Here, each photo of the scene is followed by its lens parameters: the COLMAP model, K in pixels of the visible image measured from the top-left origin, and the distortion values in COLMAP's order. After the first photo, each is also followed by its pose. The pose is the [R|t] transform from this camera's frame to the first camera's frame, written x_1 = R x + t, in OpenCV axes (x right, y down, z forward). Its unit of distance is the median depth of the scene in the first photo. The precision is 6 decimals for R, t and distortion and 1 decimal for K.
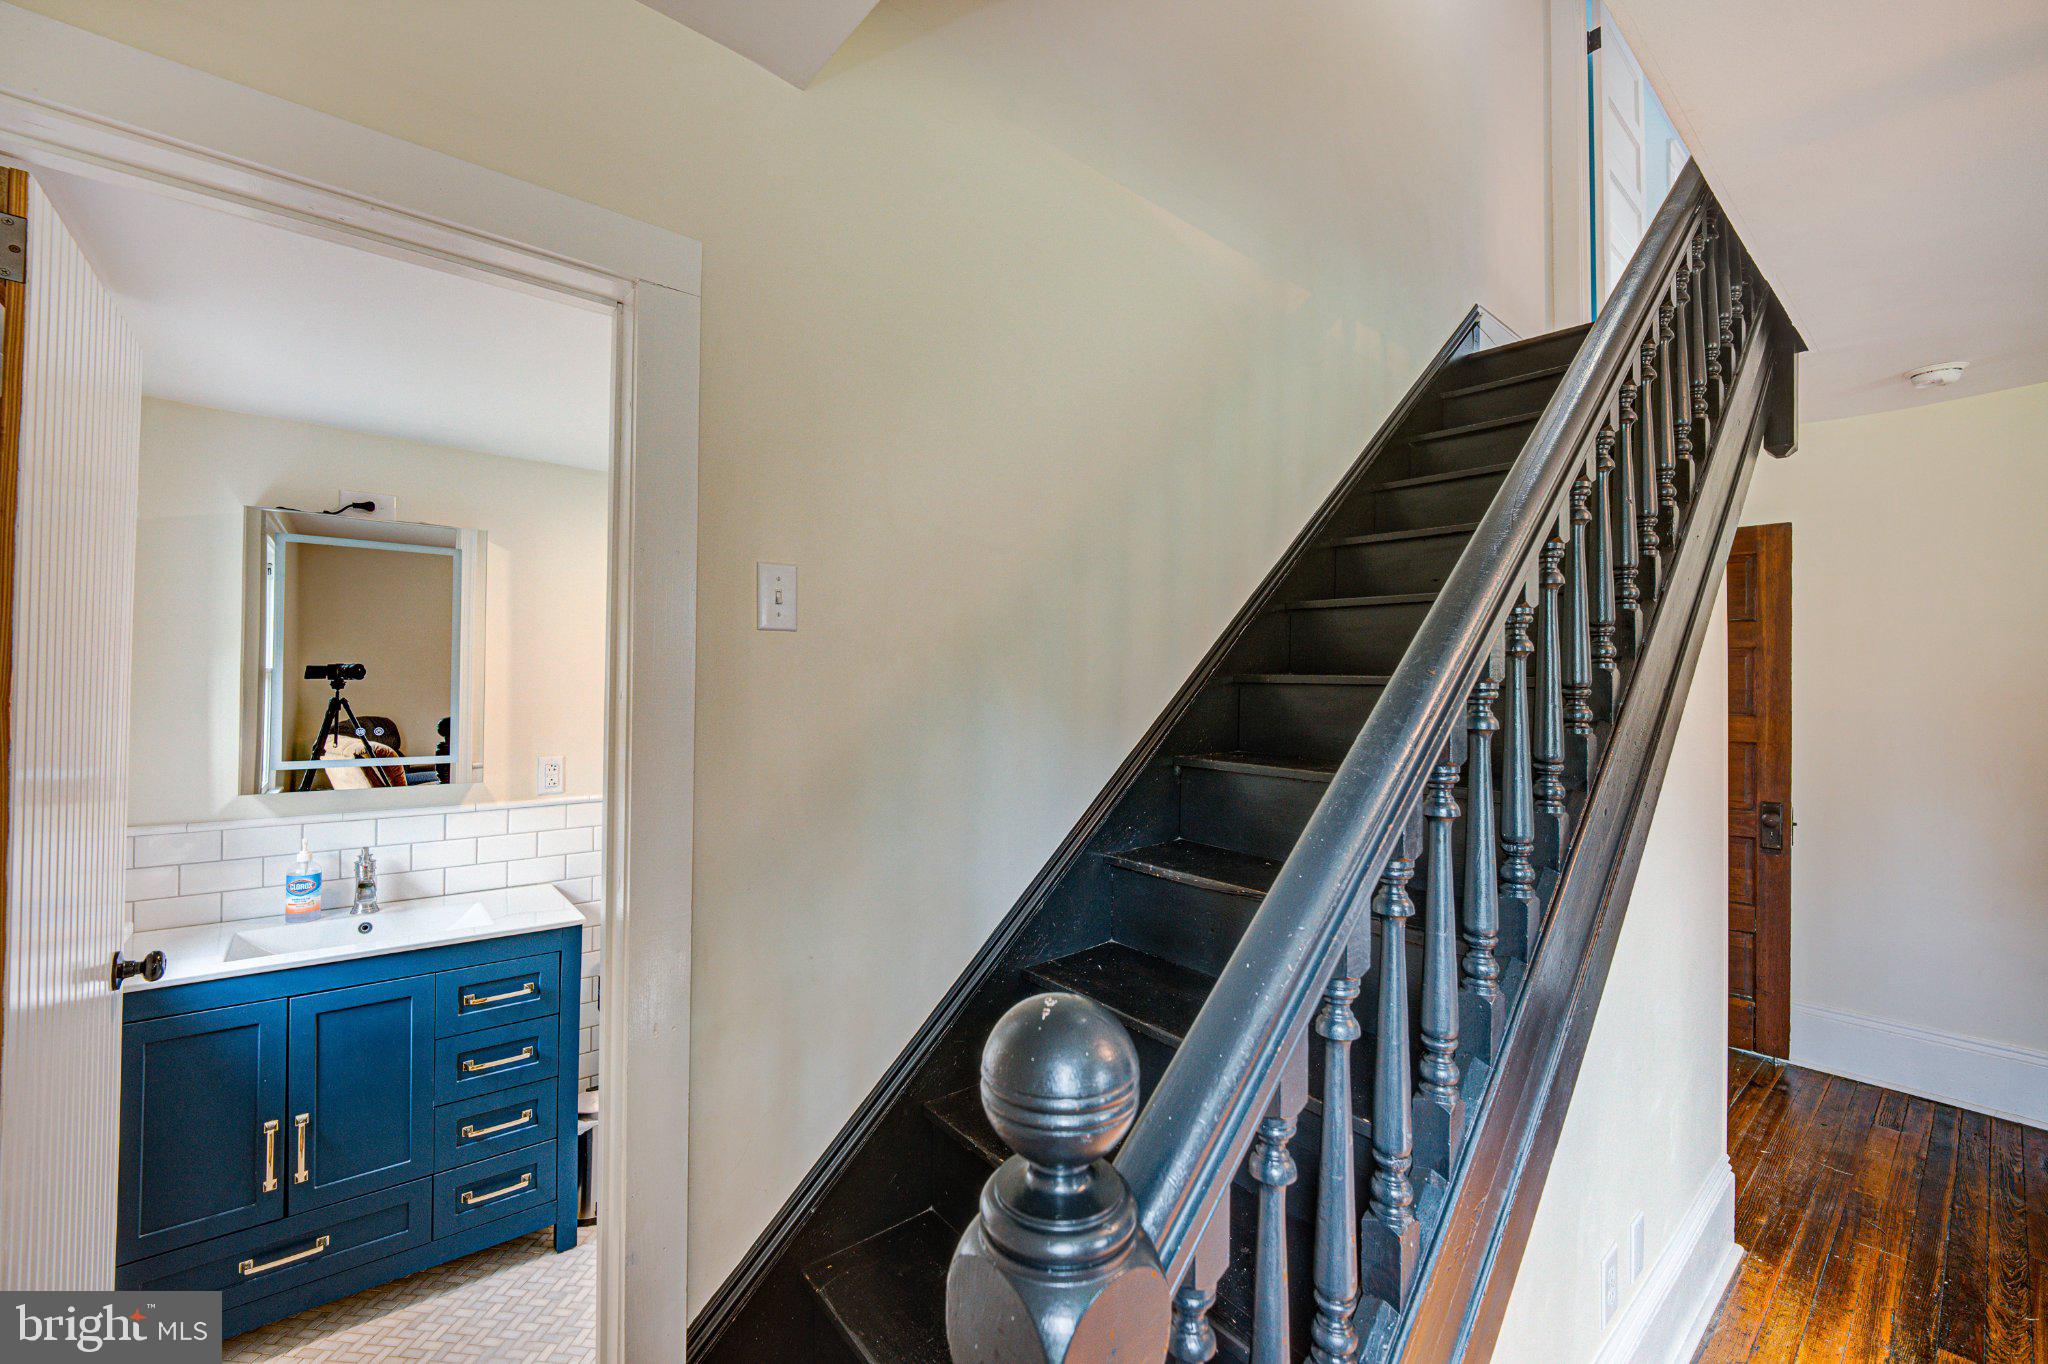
lens RADIAL K [[829.6, 0, 1027.2], [0, 829.6, 676.3], [0, 0, 1]] dist [-0.008694, -0.000455]
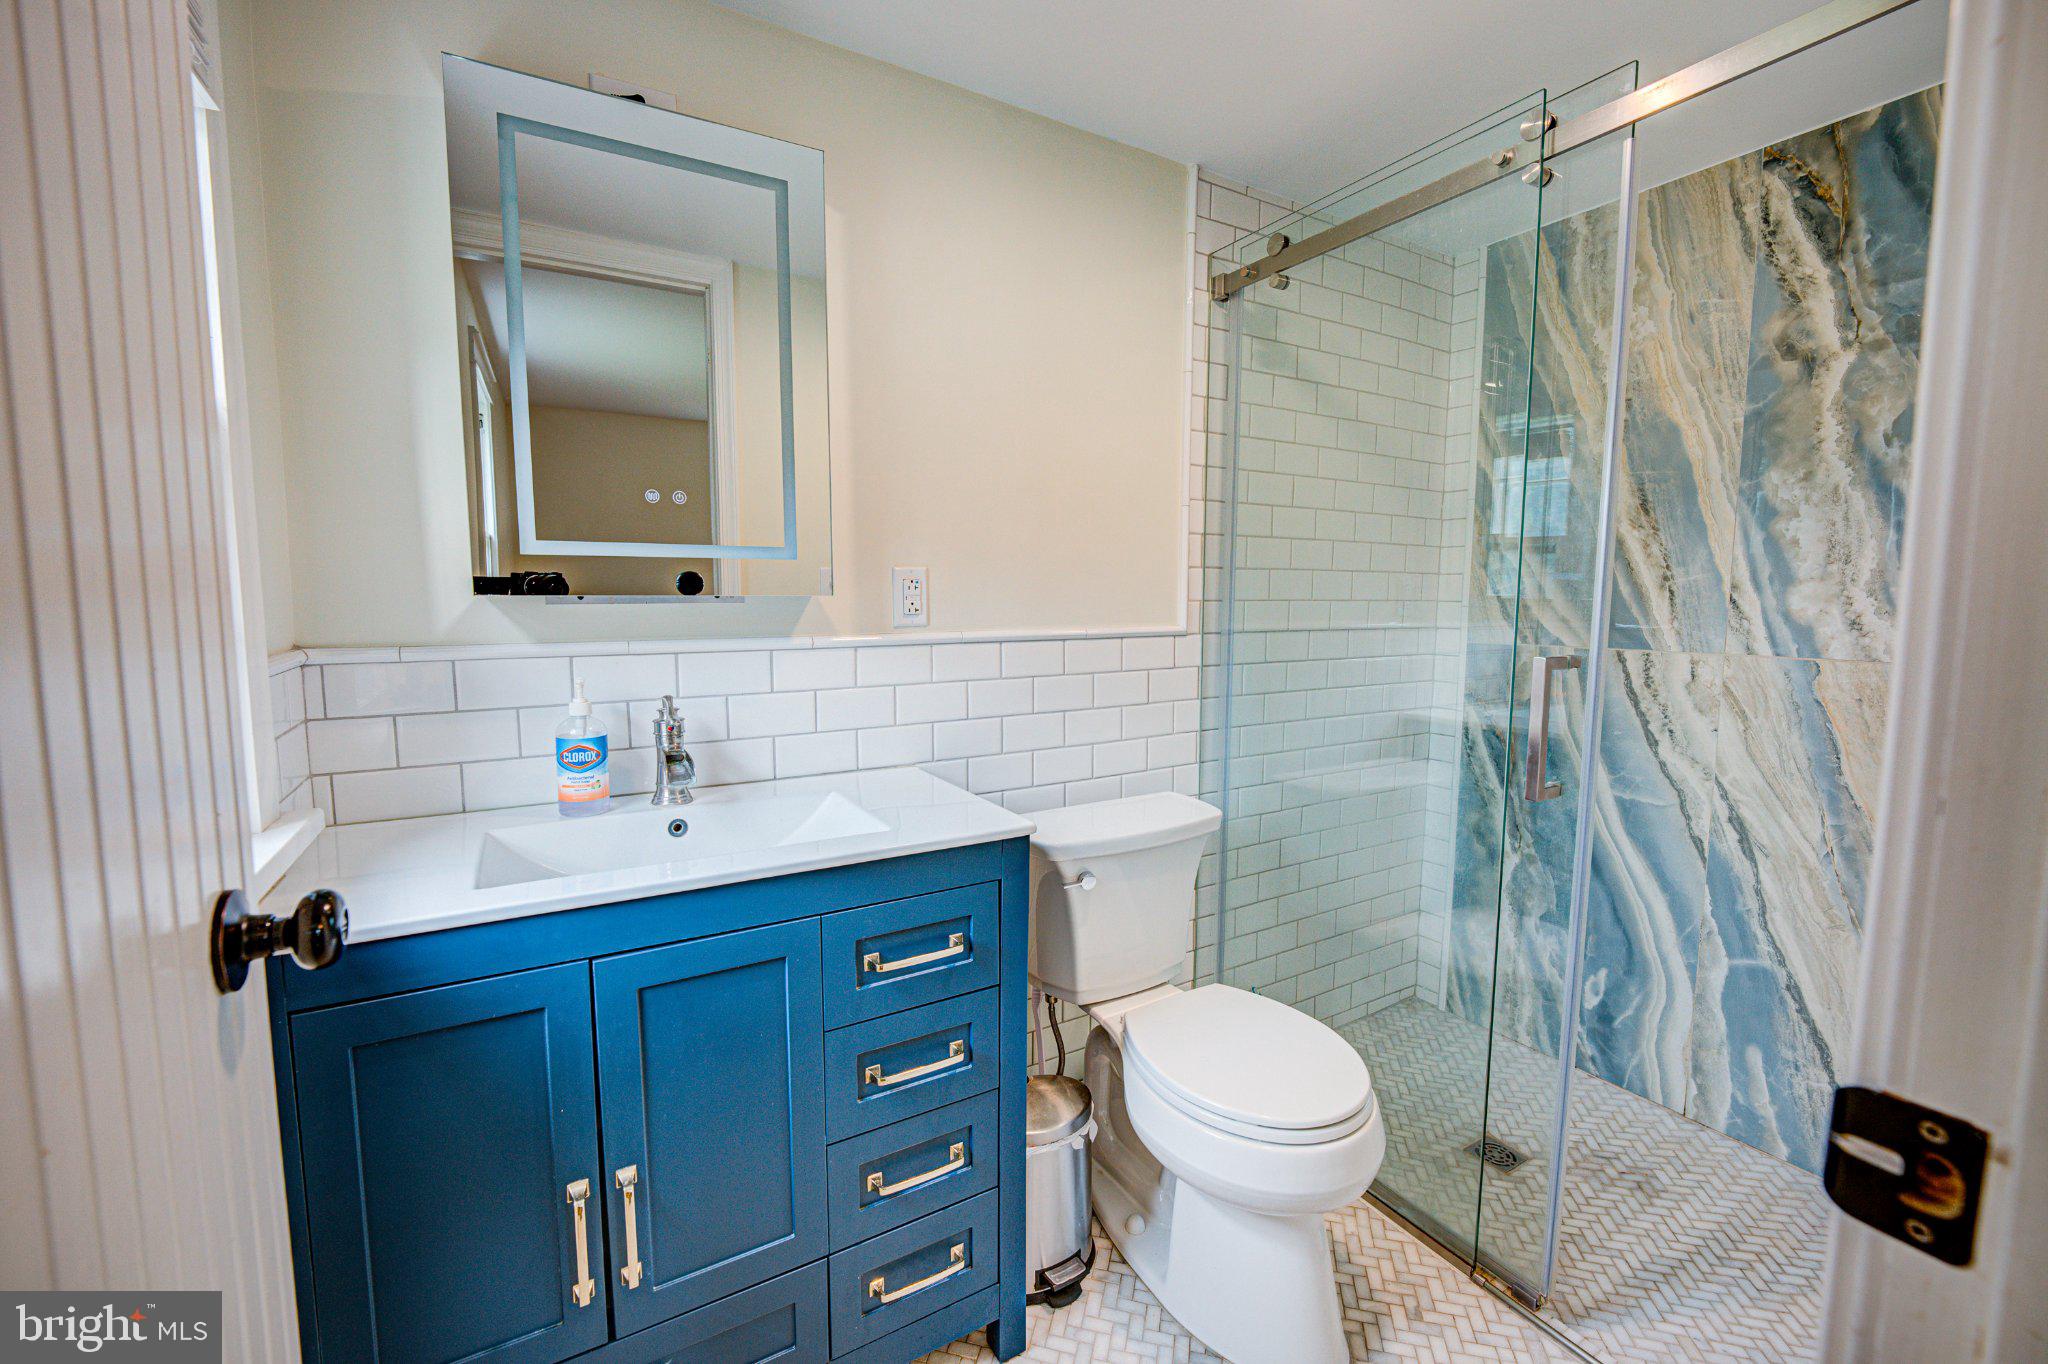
lens RADIAL K [[829.6, 0, 1027.2], [0, 829.6, 676.3], [0, 0, 1]] dist [-0.008694, -0.000455]
pose [[0.986118, 0.007516, -0.165876, -0.473106], [0.010596, 0.994091, 0.108033, 0.138743], [0.165708, -0.108291, 0.980211, 0.483443]]
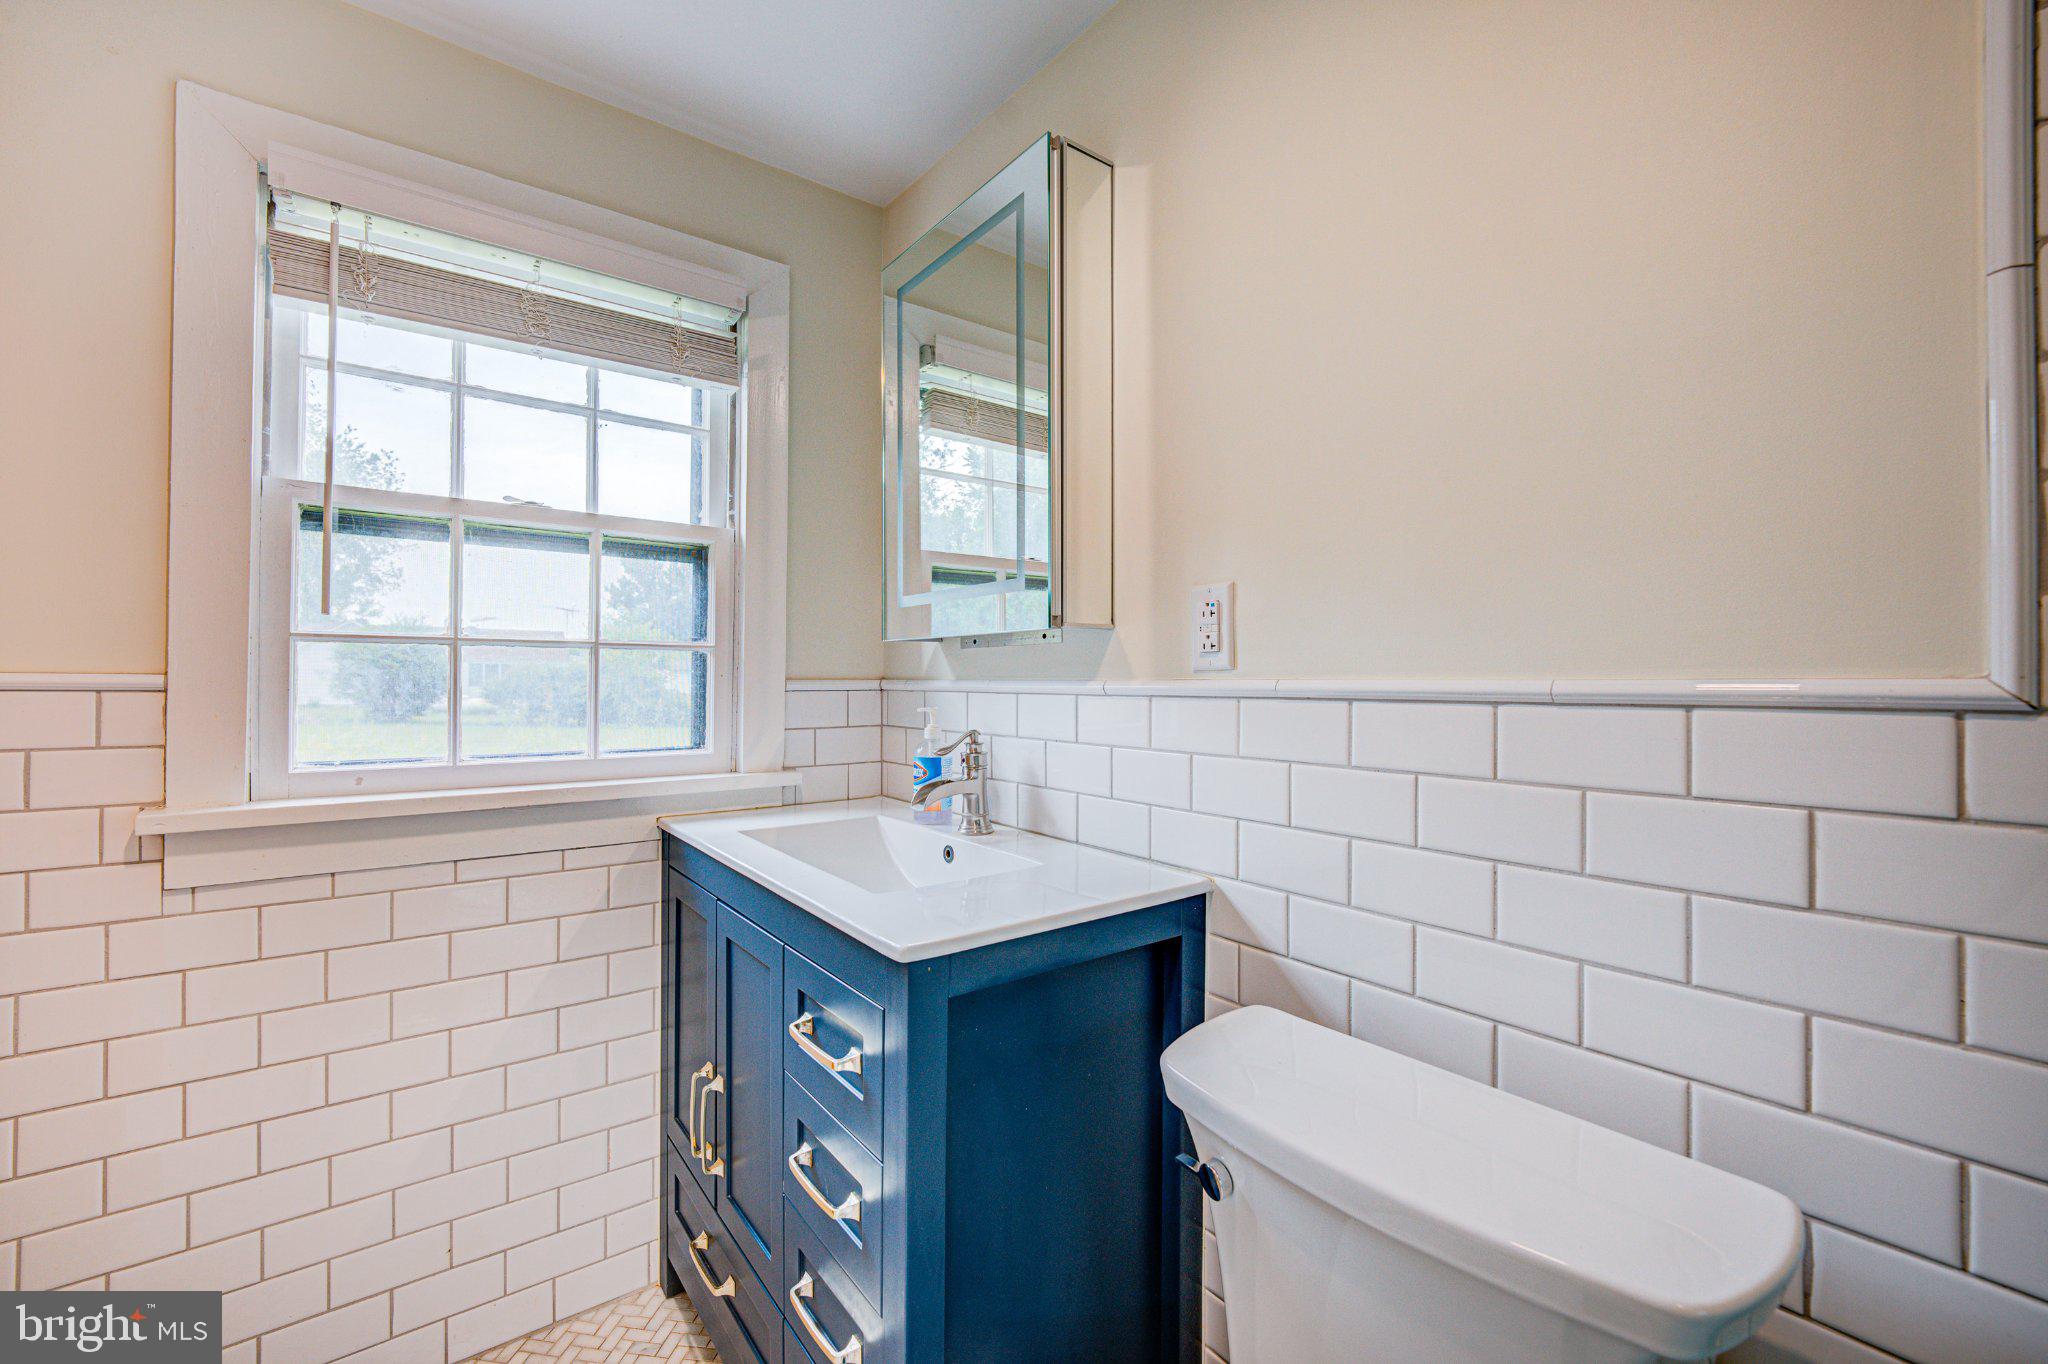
lens RADIAL K [[829.6, 0, 1027.2], [0, 829.6, 676.3], [0, 0, 1]] dist [-0.008694, -0.000455]
pose [[-0.037432, -0.014217, -0.999198, -0.173315], [0.007220, 0.999869, -0.014497, 0.186058], [0.999273, -0.007756, -0.037325, 1.134589]]
